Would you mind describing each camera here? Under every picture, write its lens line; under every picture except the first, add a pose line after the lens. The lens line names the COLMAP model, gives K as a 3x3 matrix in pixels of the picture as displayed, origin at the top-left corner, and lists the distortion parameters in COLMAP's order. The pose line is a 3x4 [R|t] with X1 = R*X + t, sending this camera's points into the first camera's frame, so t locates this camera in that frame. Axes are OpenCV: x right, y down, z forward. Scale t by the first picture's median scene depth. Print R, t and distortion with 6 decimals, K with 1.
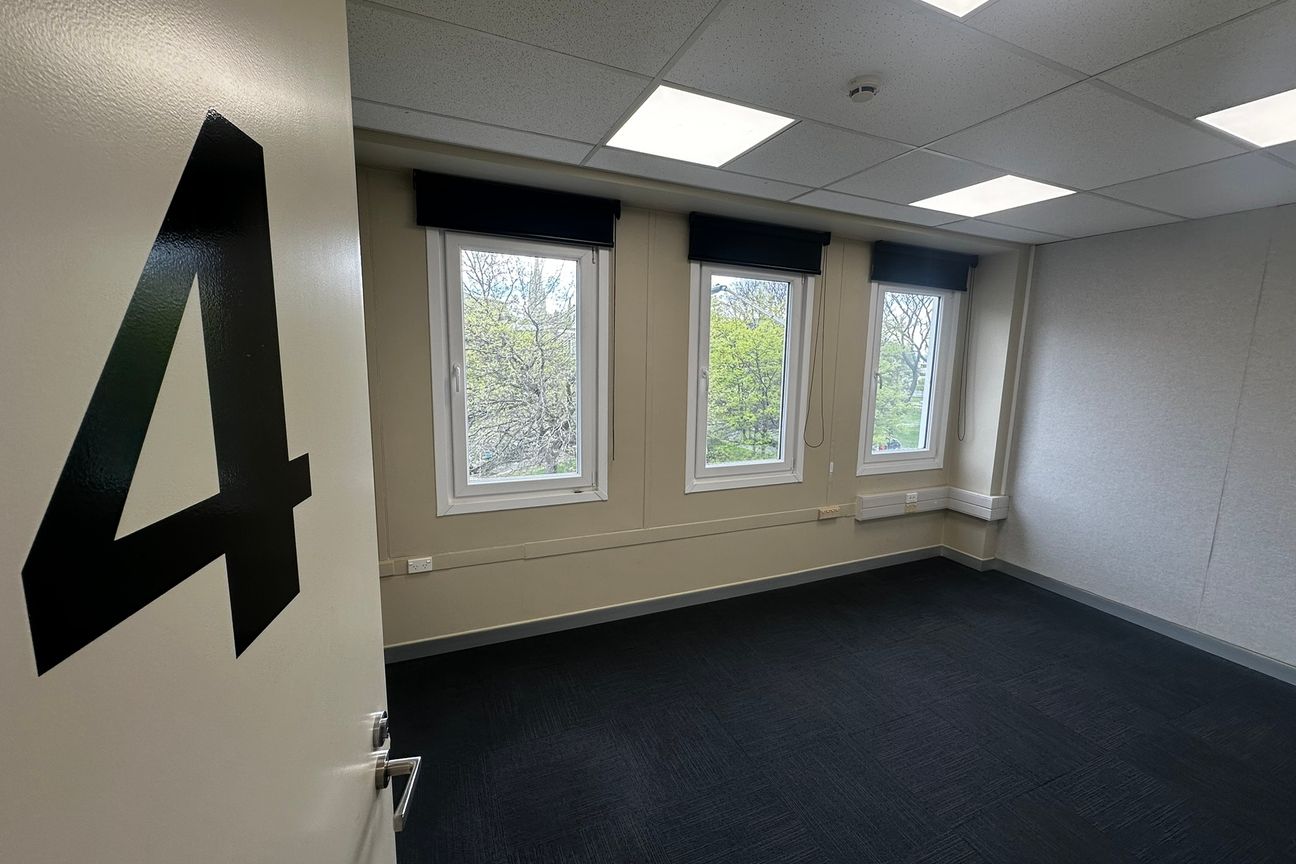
lens RADIAL K [[515.4, 0, 648.1], [0, 515.4, 434.3], [0, 0, 1]] dist [-0.002518, 0.000399]
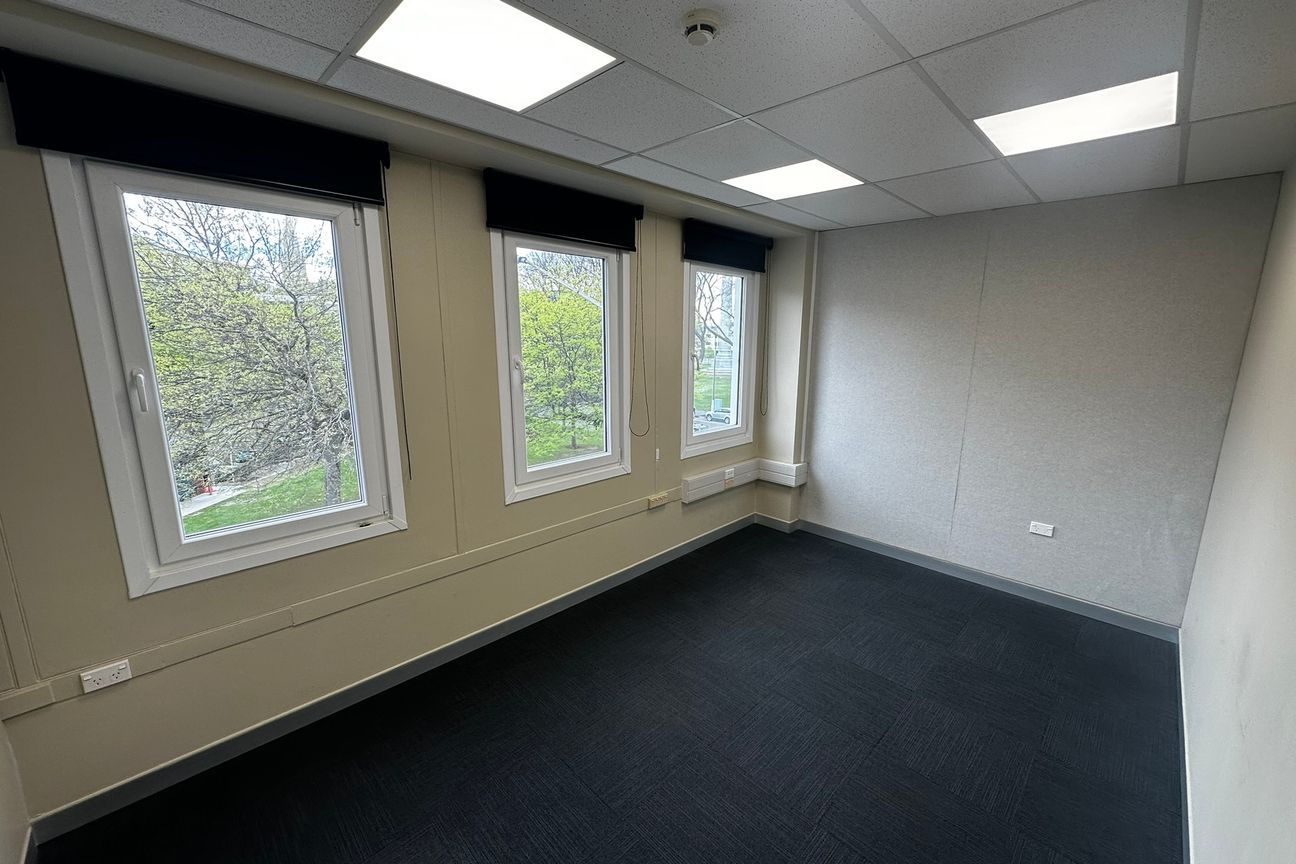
lens RADIAL K [[515.4, 0, 648.0], [0, 515.4, 432.7], [0, 0, 1]] dist [-0.002518, 0.000399]
pose [[0.930505, -0.085430, 0.356176, -0.003169], [0.068042, 0.995810, 0.061090, -0.041742], [-0.359903, -0.032609, 0.932420, 0.120146]]
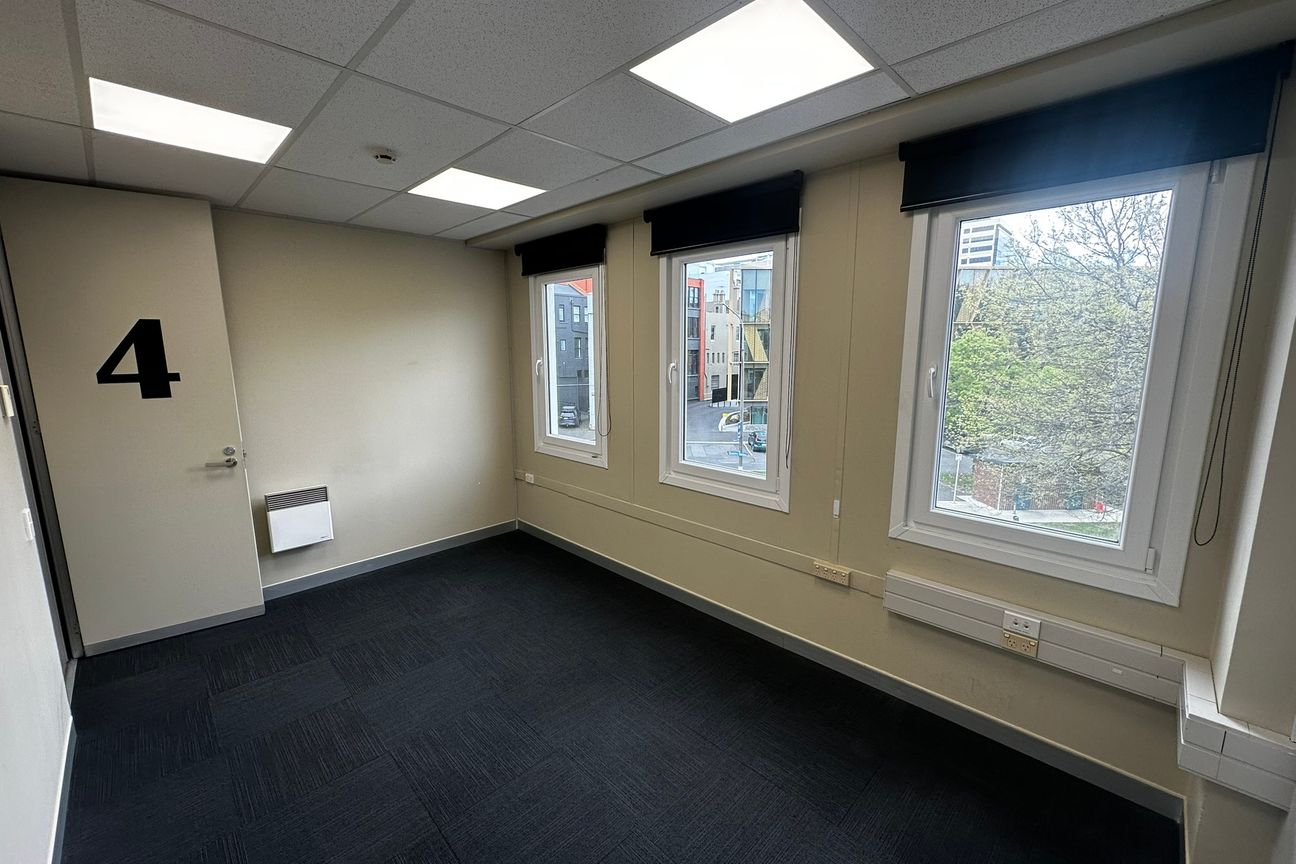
lens RADIAL K [[515.4, 0, 650.0], [0, 515.4, 427.5], [0, 0, 1]] dist [-0.002518, 0.000399]
pose [[0.373137, 0.116674, -0.920411, 1.010474], [-0.126559, 0.989189, 0.074085, -0.067418], [0.919104, 0.088842, 0.383869, 0.586399]]
